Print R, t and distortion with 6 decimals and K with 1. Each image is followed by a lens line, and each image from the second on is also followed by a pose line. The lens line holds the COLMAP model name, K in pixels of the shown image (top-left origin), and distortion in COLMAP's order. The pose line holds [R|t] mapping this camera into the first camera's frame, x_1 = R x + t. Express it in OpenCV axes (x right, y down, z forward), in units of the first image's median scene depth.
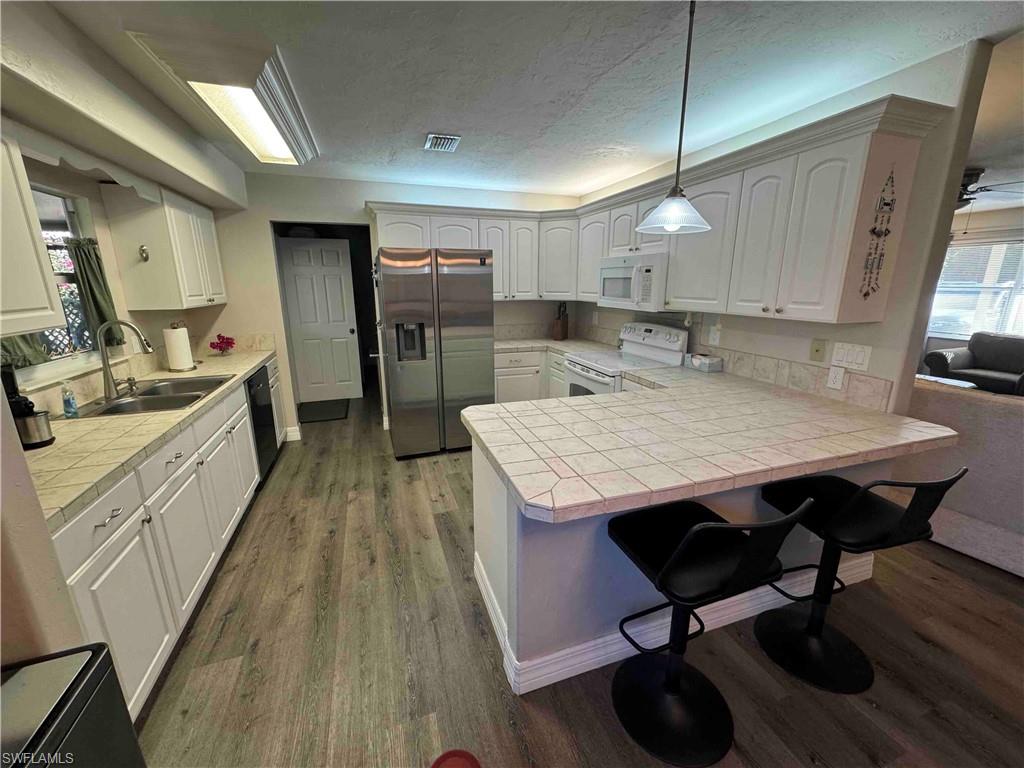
lens RADIAL K [[403.7, 0, 512.0], [0, 403.7, 384.0], [0, 0, 1]] dist [-0.001875, -0.000185]
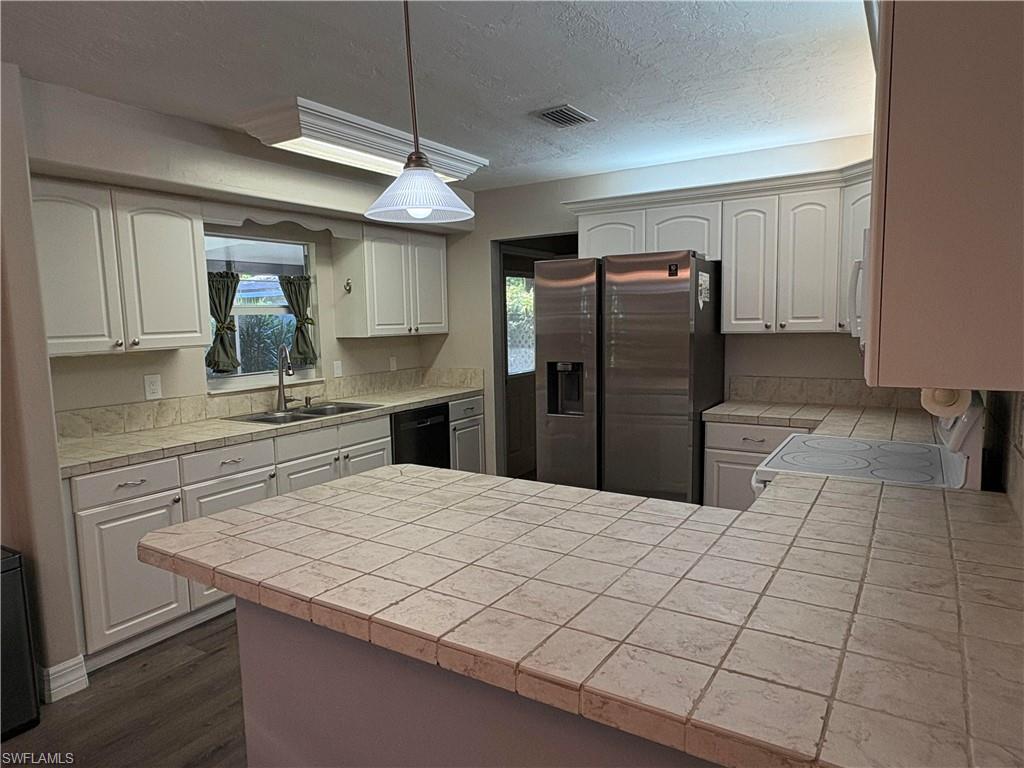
lens RADIAL K [[651.0, 0, 512.0], [0, 651.0, 384.0], [0, 0, 1]] dist [-0.005170, -0.002255]
pose [[0.630412, 0.066256, -0.773428, 0.663093], [-0.168698, 0.984232, -0.053189, -0.041831], [0.757709, 0.164006, 0.631648, 0.246652]]
